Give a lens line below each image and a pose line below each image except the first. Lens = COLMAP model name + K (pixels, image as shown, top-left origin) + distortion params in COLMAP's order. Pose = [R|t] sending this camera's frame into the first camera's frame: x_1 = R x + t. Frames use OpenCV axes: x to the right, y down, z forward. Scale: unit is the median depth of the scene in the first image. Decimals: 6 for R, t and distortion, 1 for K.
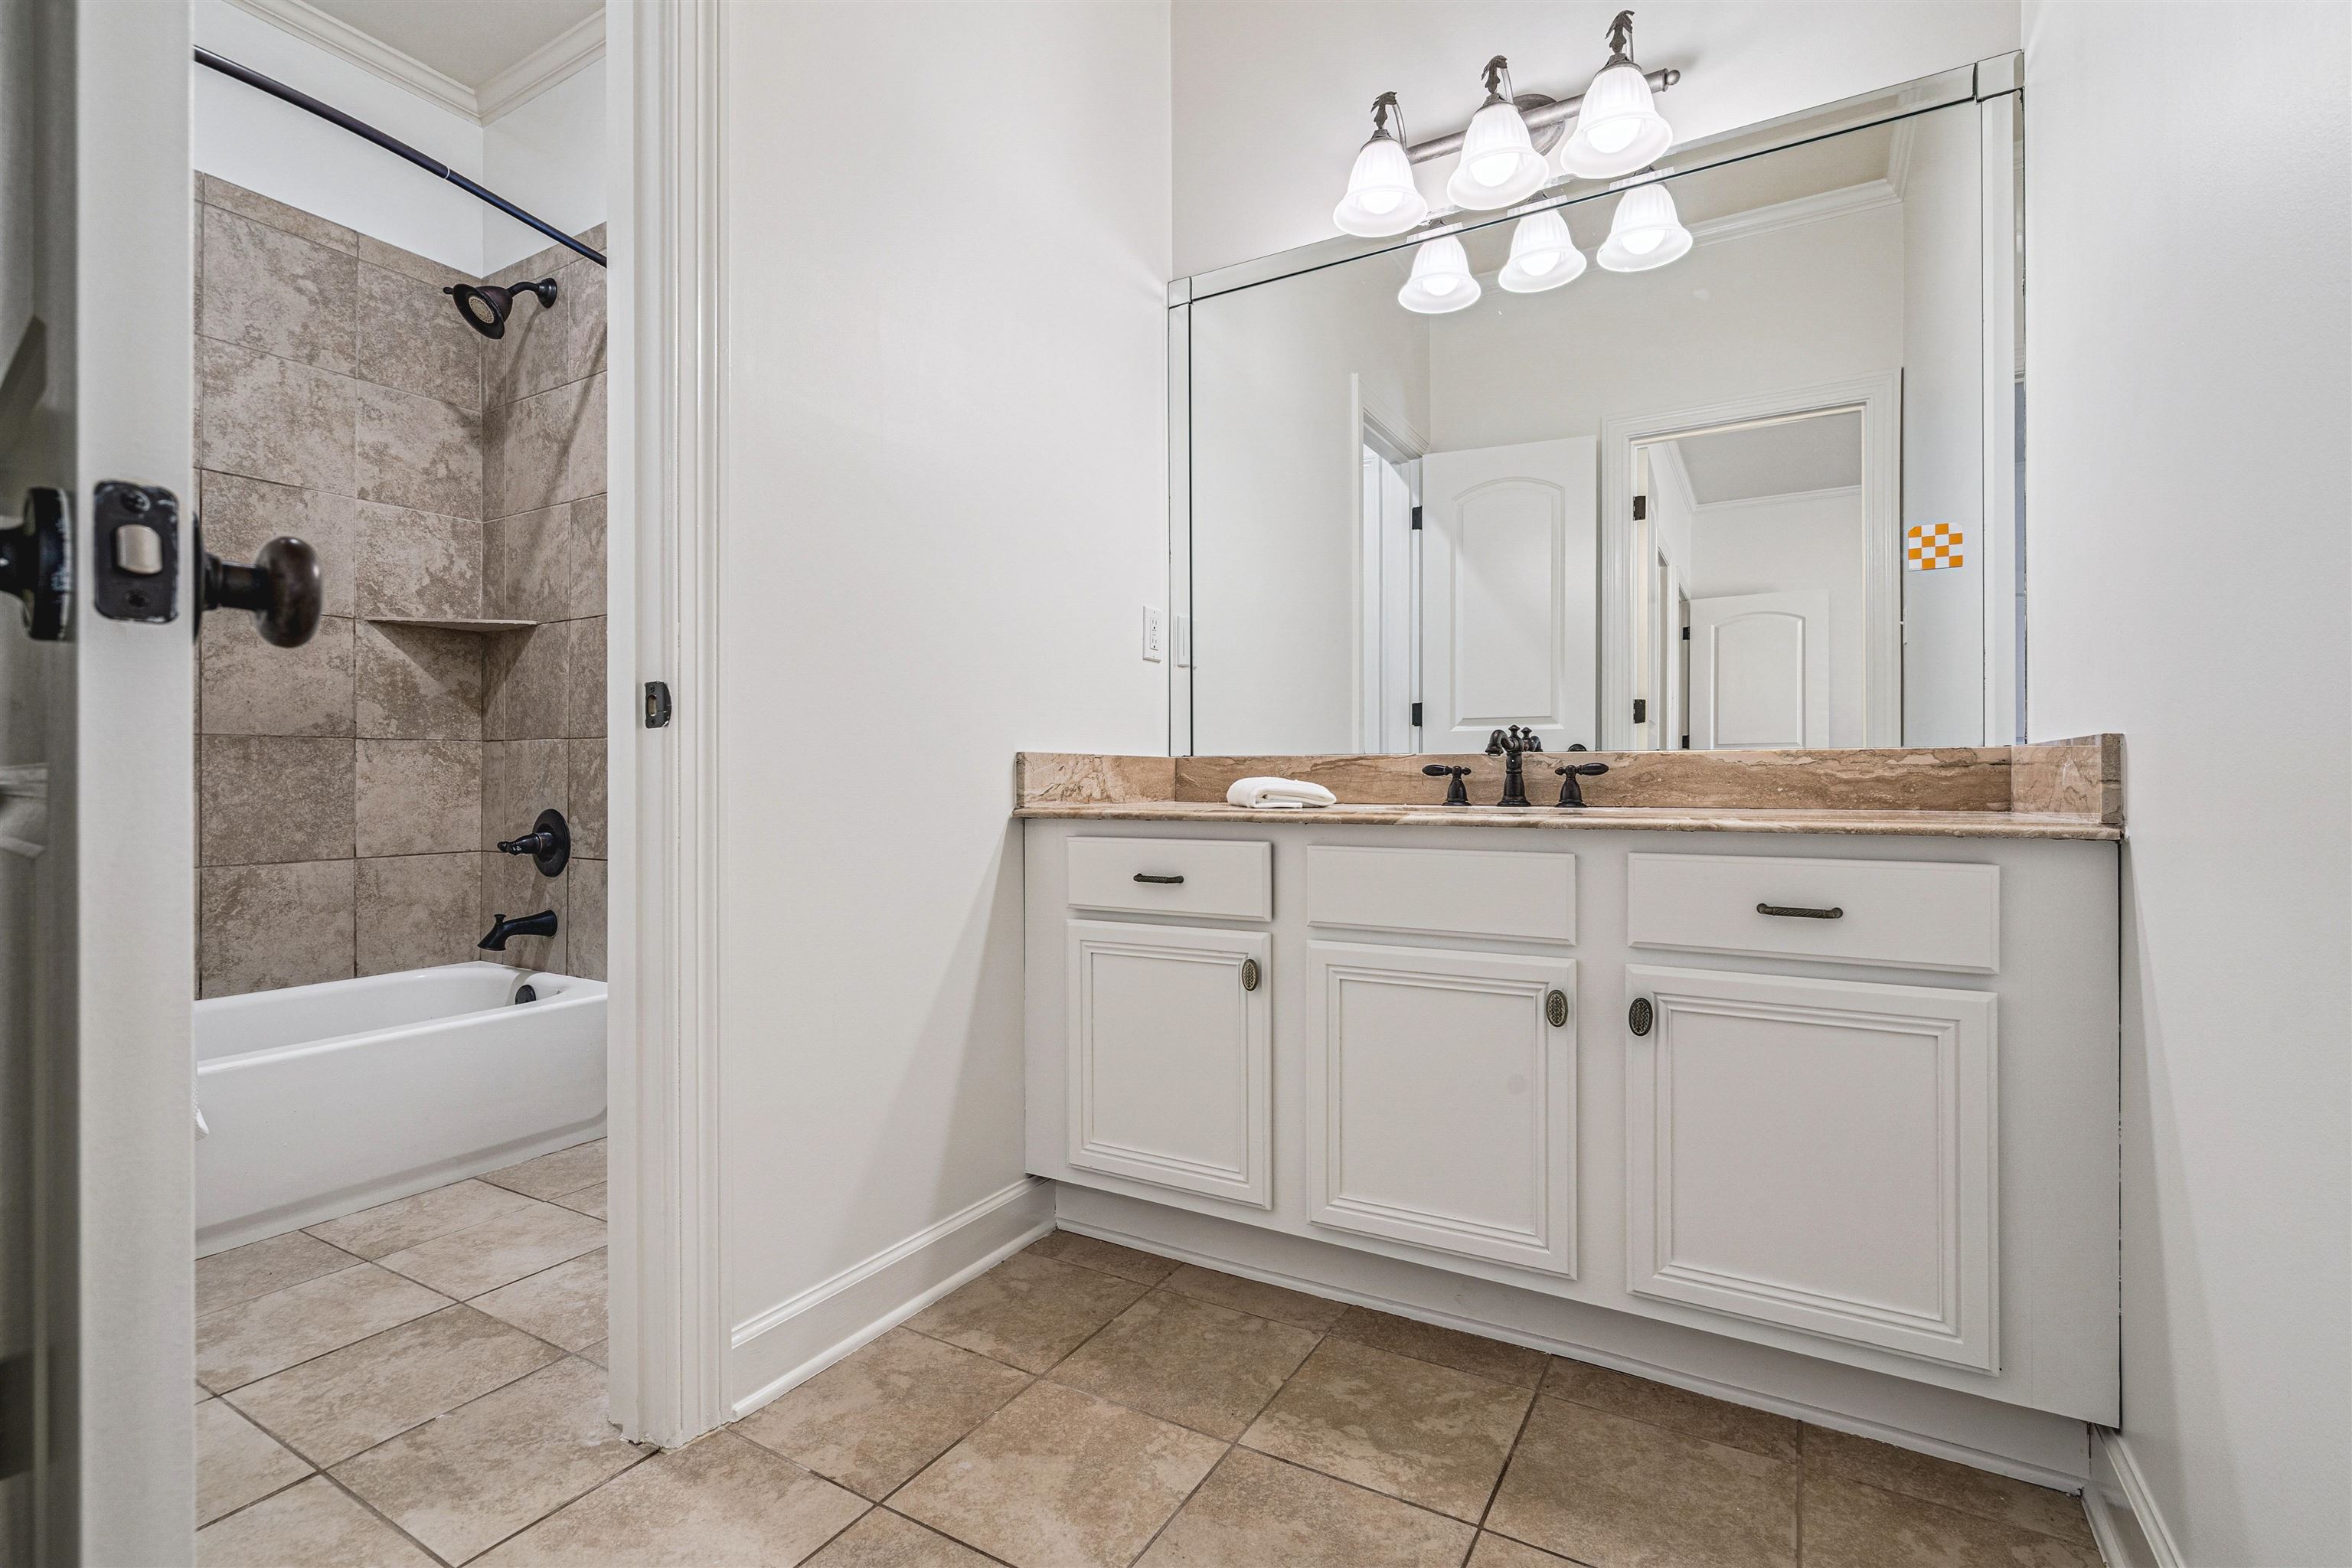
lens RADIAL K [[1060.0, 0, 1185.9], [0, 1060.0, 785.5], [0, 0, 1]] dist [-0.001583, 0.001363]
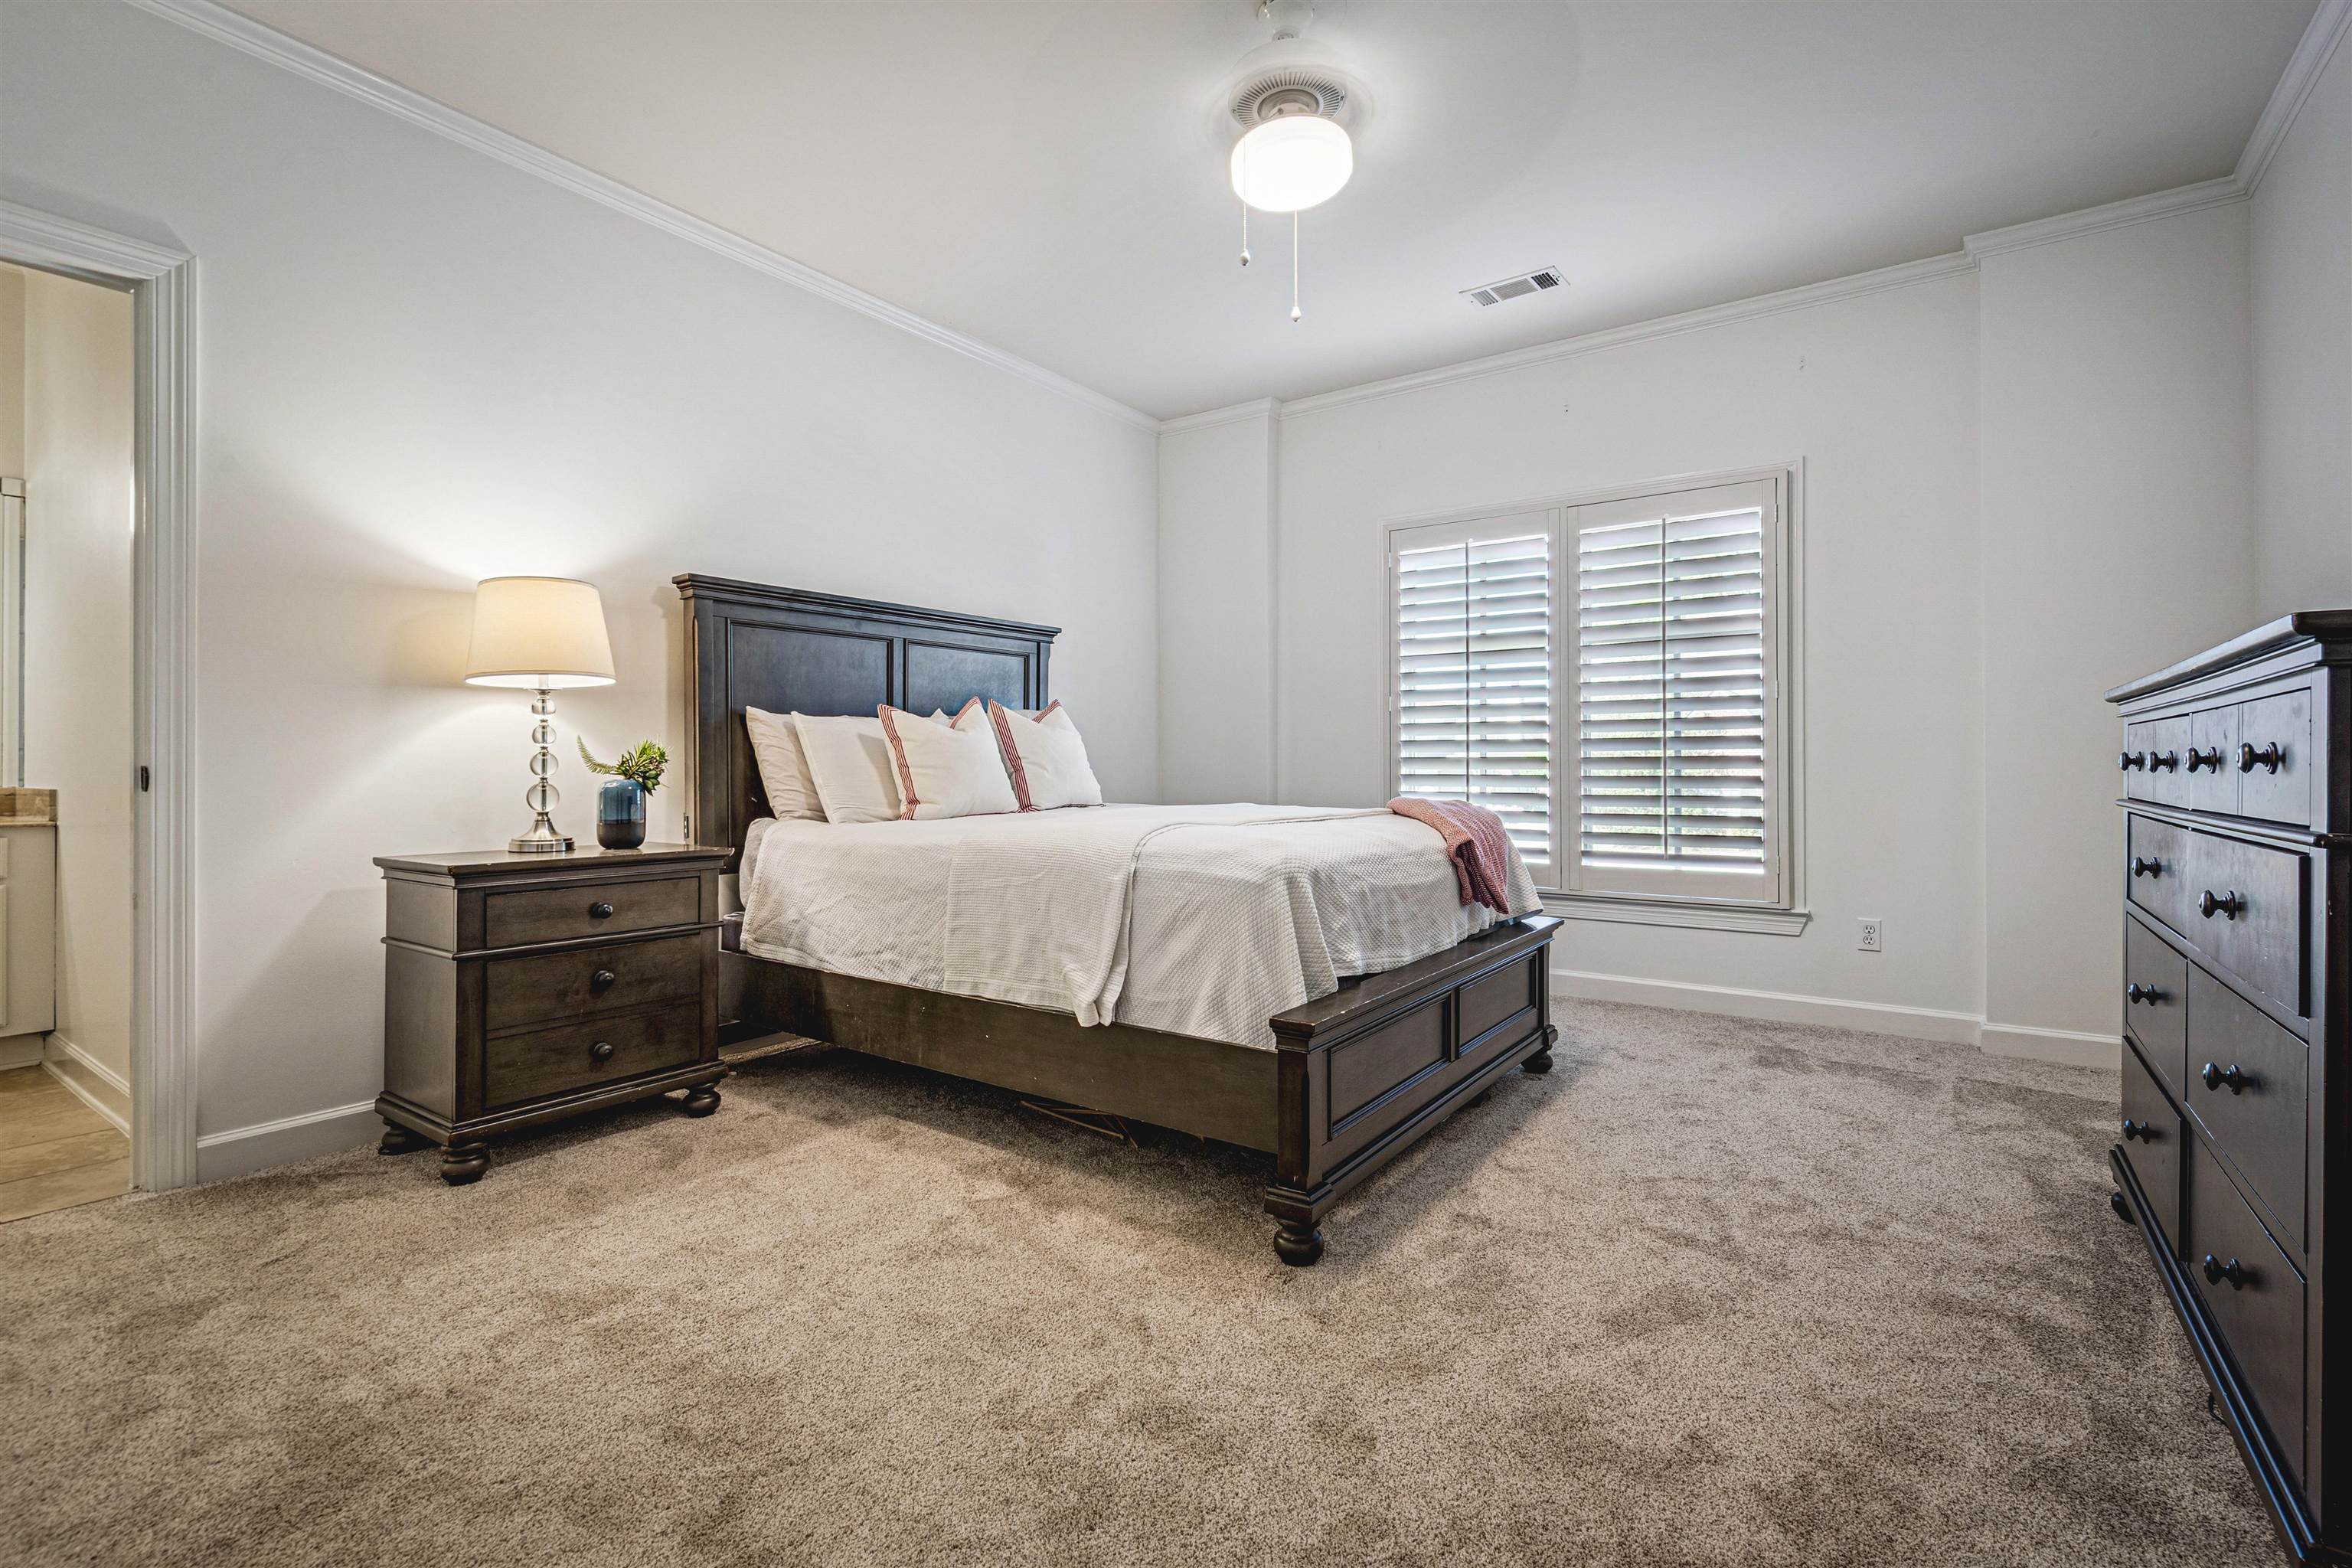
lens RADIAL K [[1060.0, 0, 1182.2], [0, 1060.0, 774.2], [0, 0, 1]] dist [-0.001583, 0.001363]
pose [[0.089774, 0.005898, 0.995945, -1.685995], [-0.004202, 0.999976, -0.005544, -0.084013], [-0.995953, -0.003688, 0.089797, -2.265406]]
